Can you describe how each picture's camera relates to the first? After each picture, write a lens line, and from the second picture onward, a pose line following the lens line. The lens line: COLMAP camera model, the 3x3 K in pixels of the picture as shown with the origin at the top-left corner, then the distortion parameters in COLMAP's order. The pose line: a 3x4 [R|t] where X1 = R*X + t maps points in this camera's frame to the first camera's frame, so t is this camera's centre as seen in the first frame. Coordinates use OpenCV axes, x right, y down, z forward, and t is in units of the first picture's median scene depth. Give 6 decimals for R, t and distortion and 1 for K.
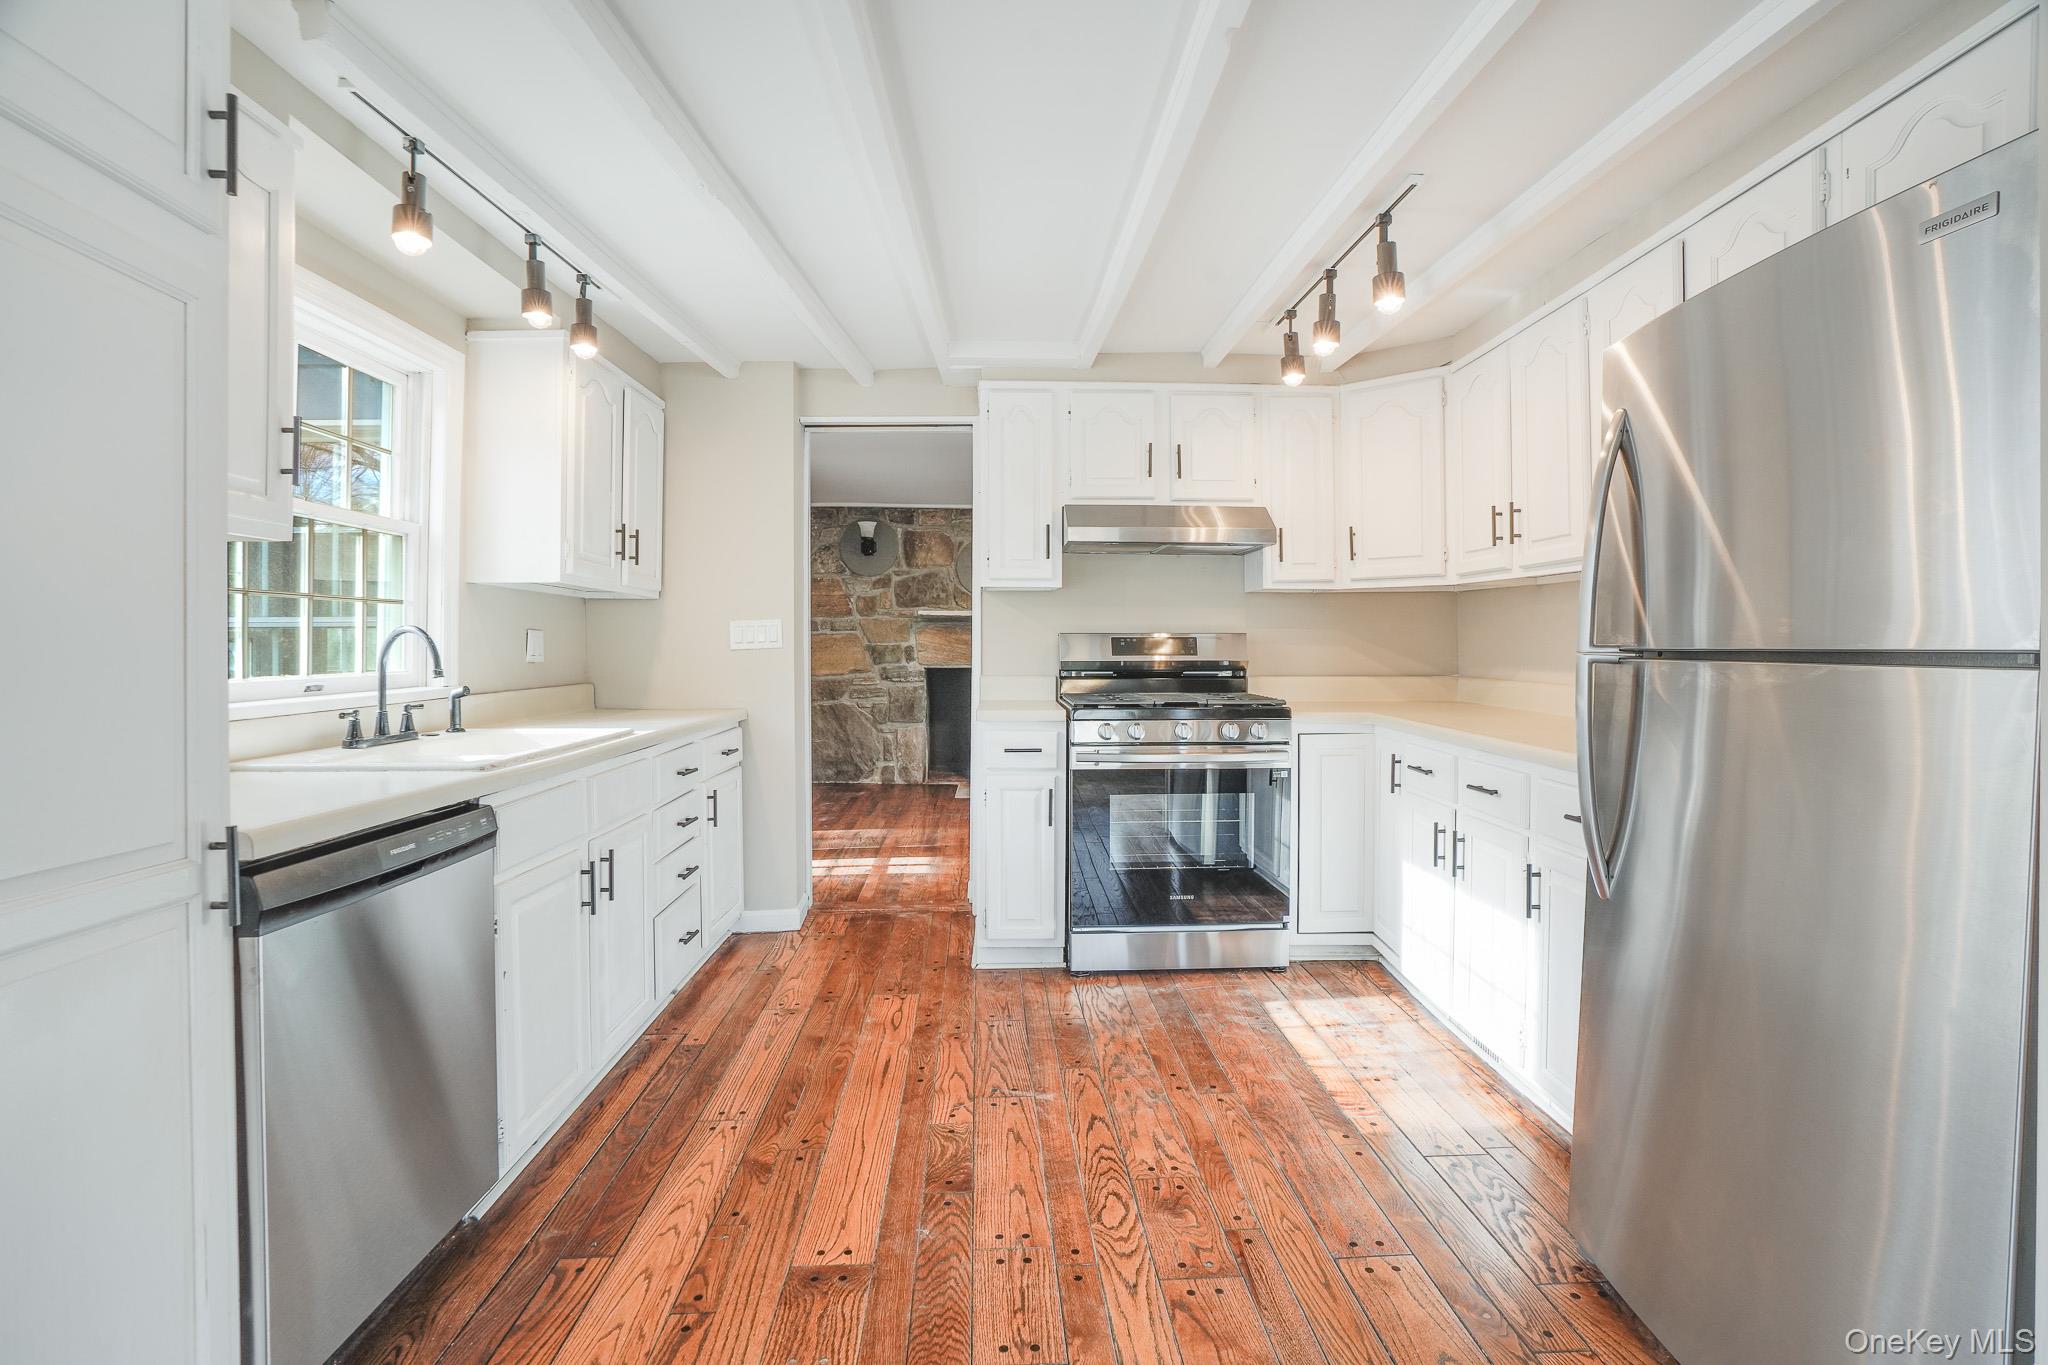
lens RADIAL K [[949.7, 0, 1025.9], [0, 949.7, 654.8], [0, 0, 1]] dist [-0.049059, 0.000556]
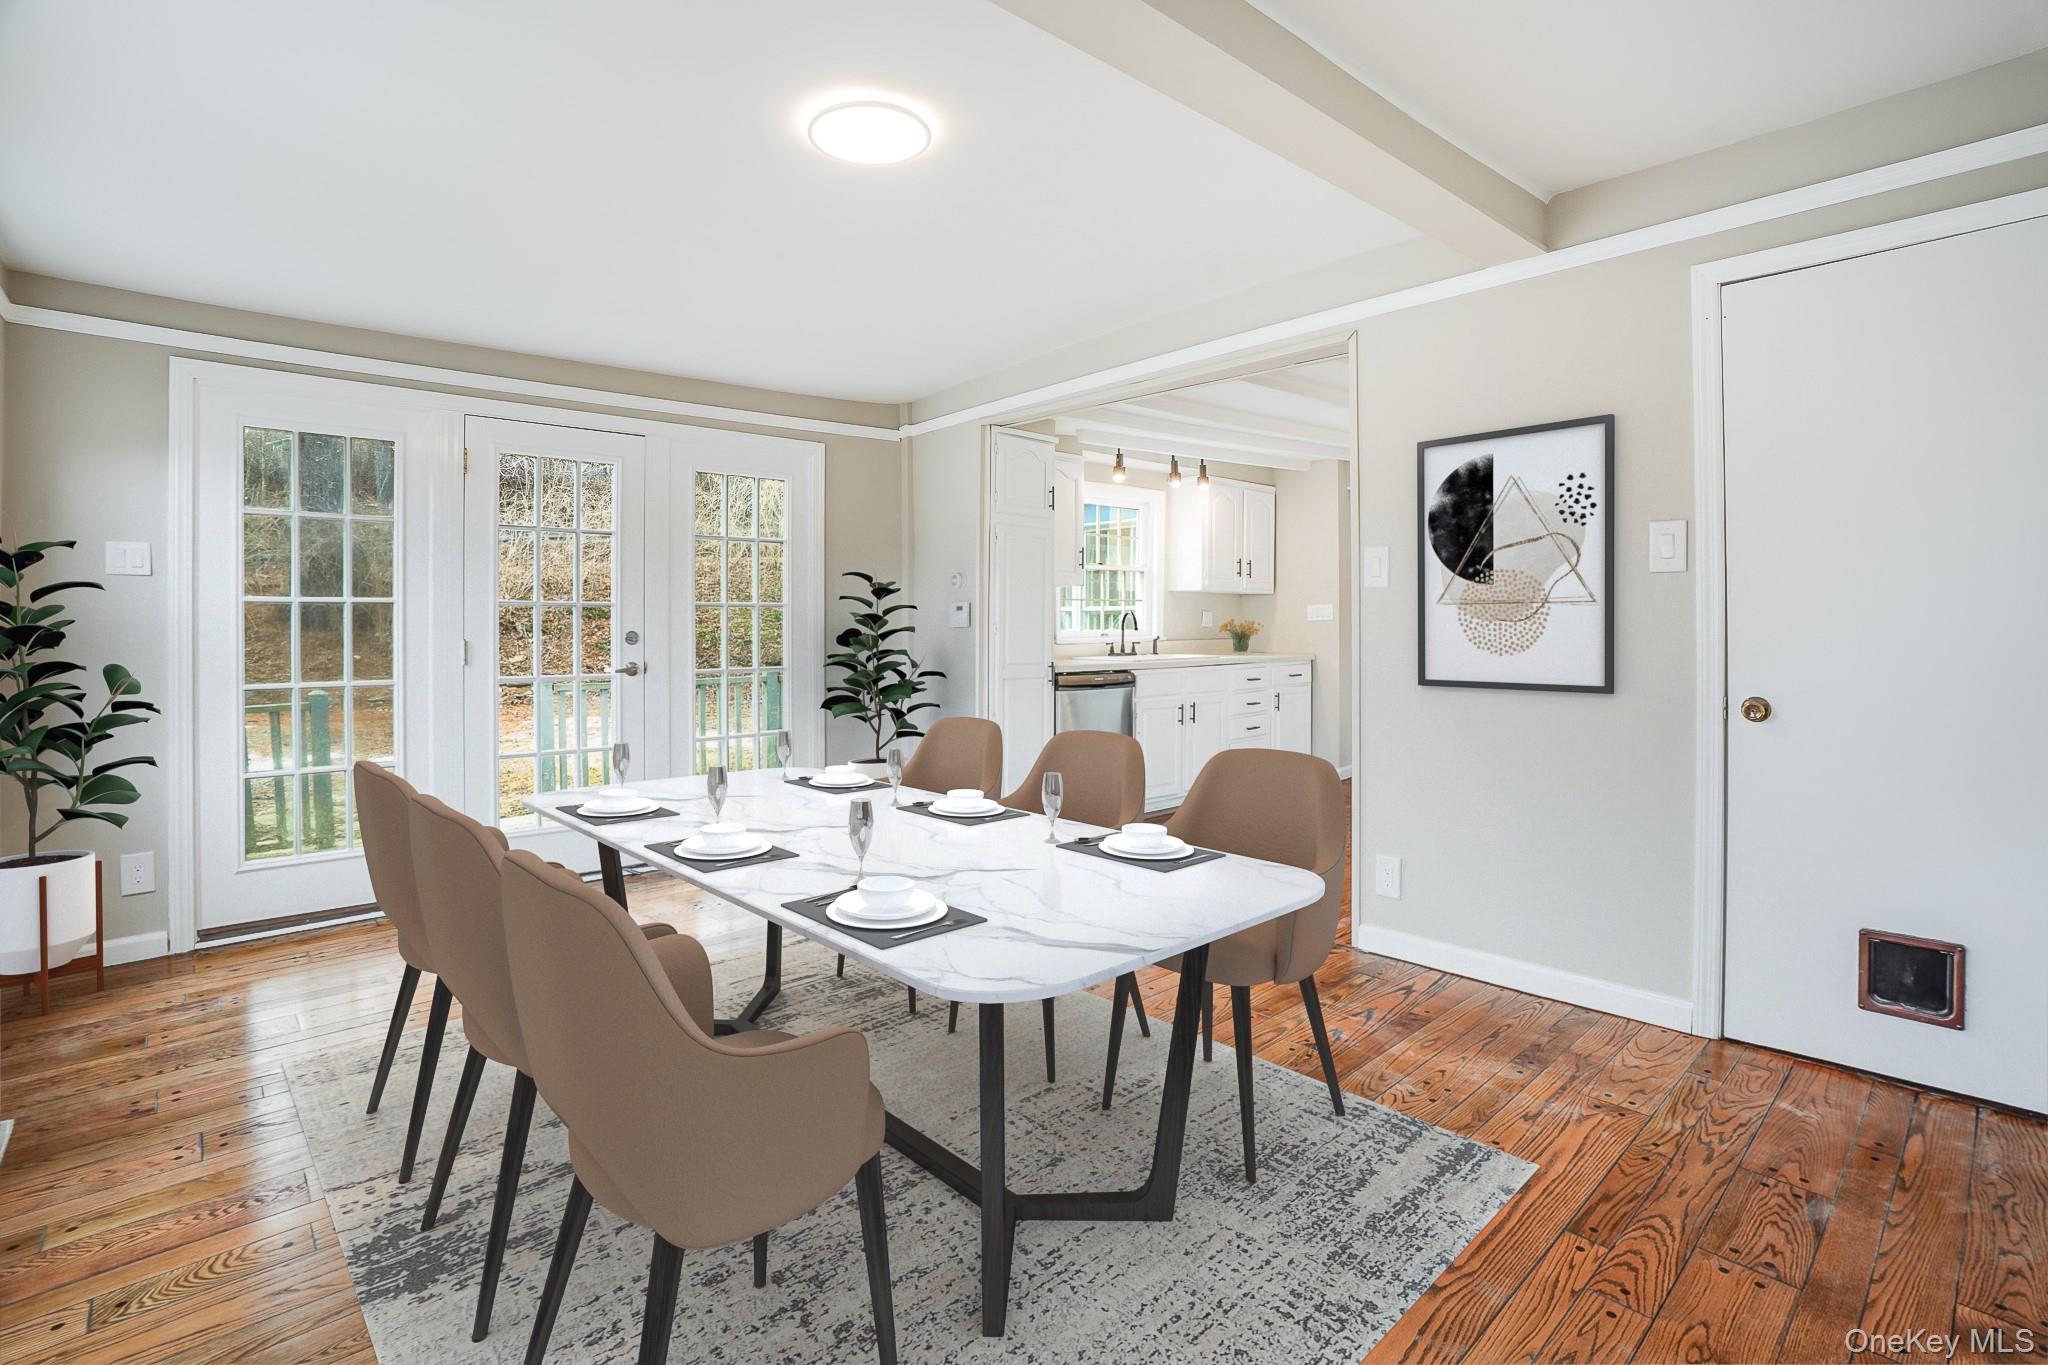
lens RADIAL K [[965.8, 0, 1027.4], [0, 965.8, 624.0], [0, 0, 1]] dist [-0.069455, 0.028451]
pose [[0.643720, 0.002169, -0.765258, 0.877834], [-0.006159, 0.999978, -0.002346, 0.009140], [0.765236, 0.006223, 0.643720, -0.695152]]
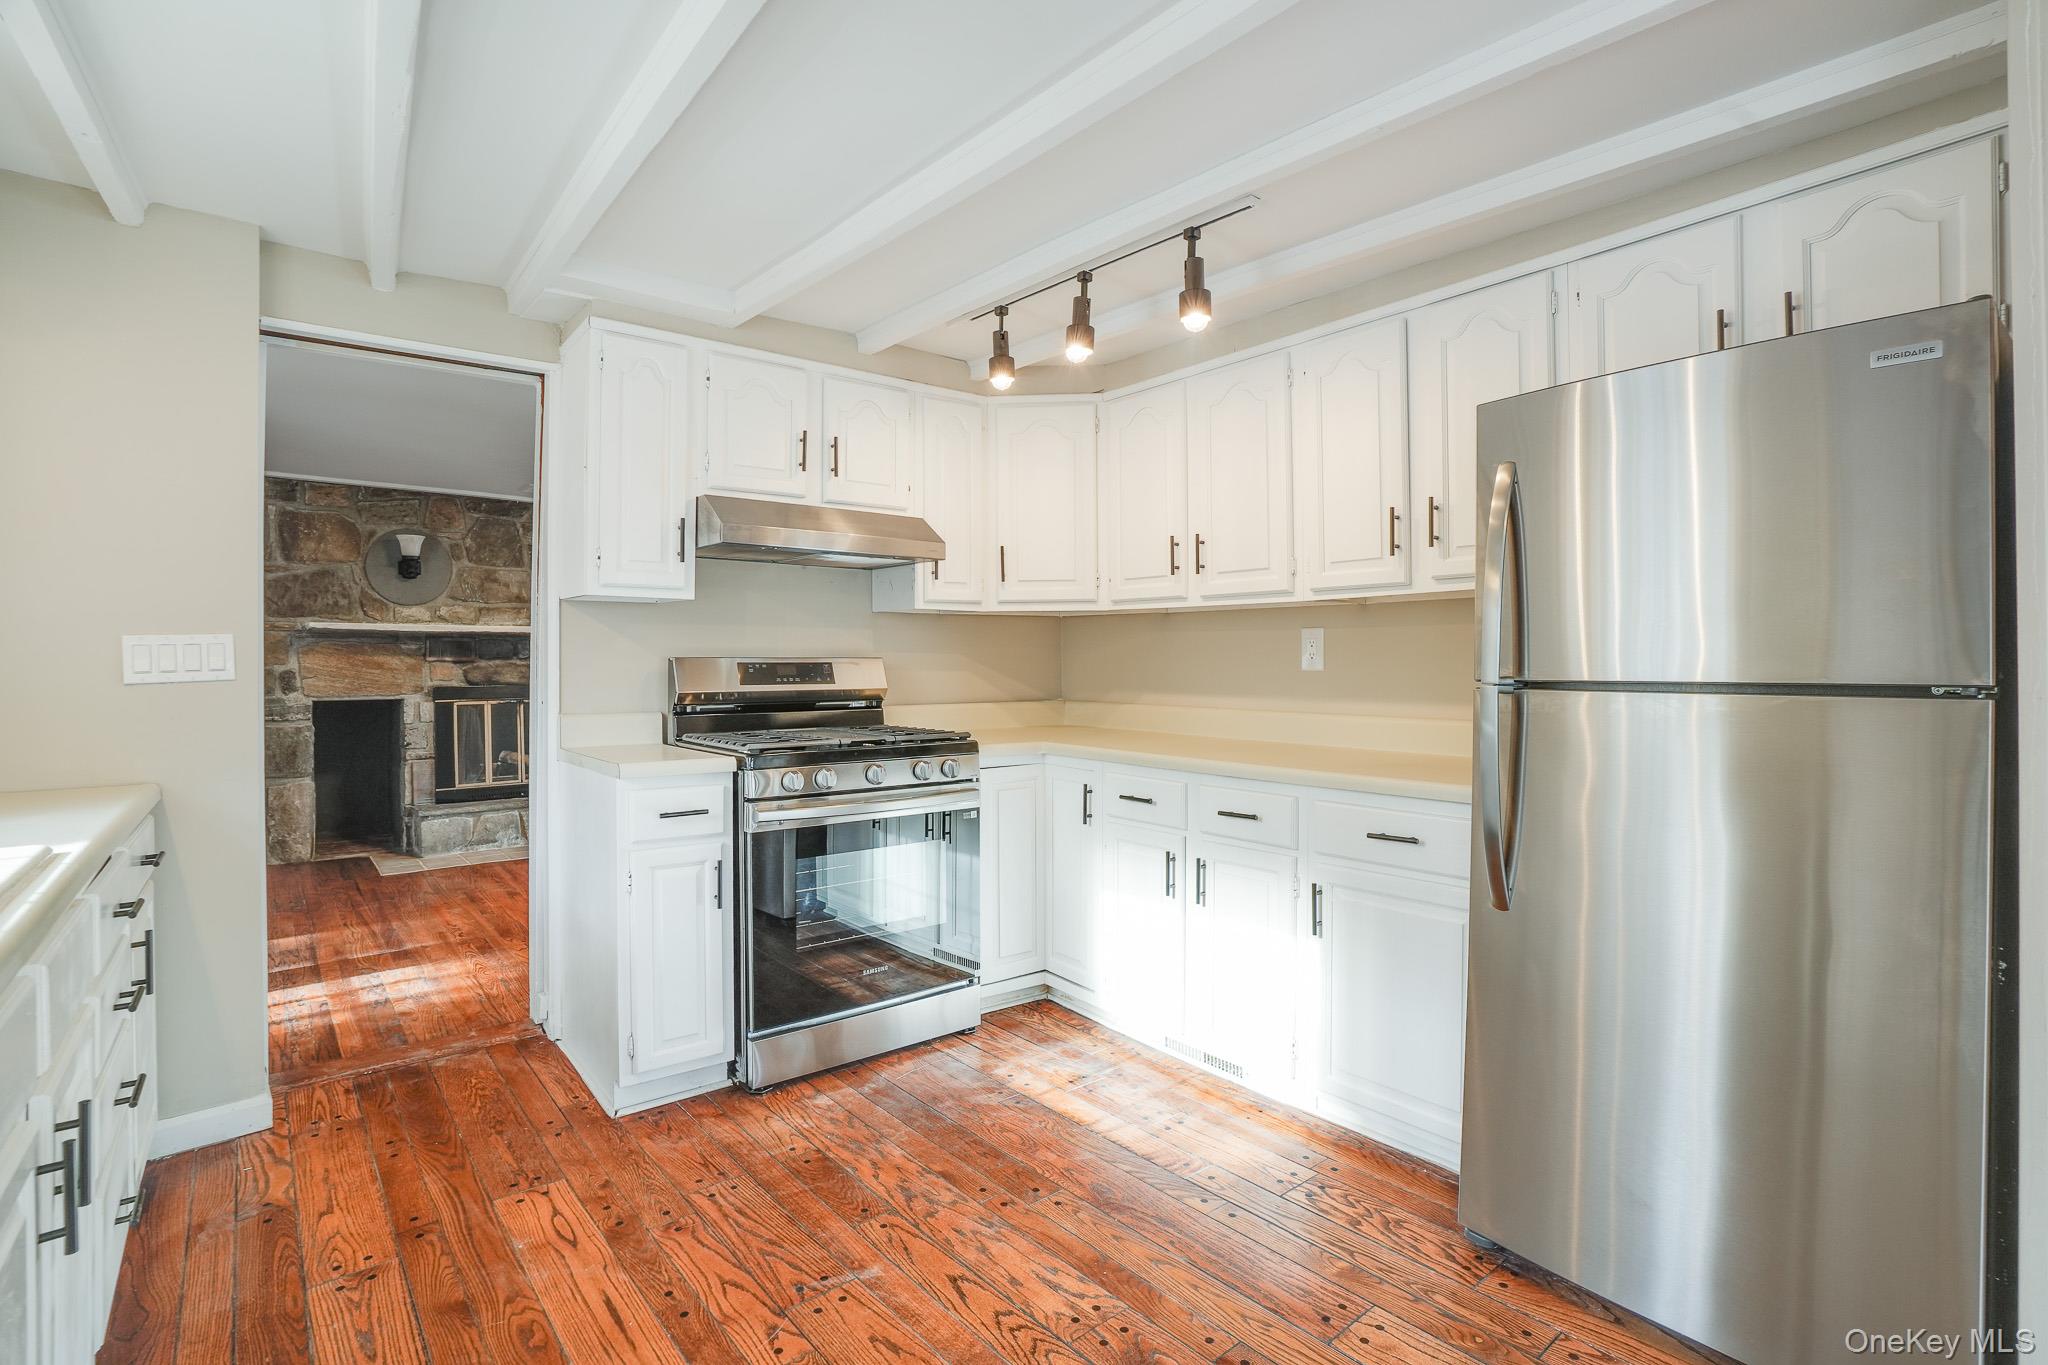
lens RADIAL K [[972.8, 0, 1025.3], [0, 972.8, 662.3], [0, 0, 1]] dist [-0.071247, 0.030088]
pose [[0.798037, -0.000547, 0.602608, -0.250898], [0.008168, 0.999918, -0.009909, -0.009961], [-0.602553, 0.012829, 0.797976, 0.227874]]
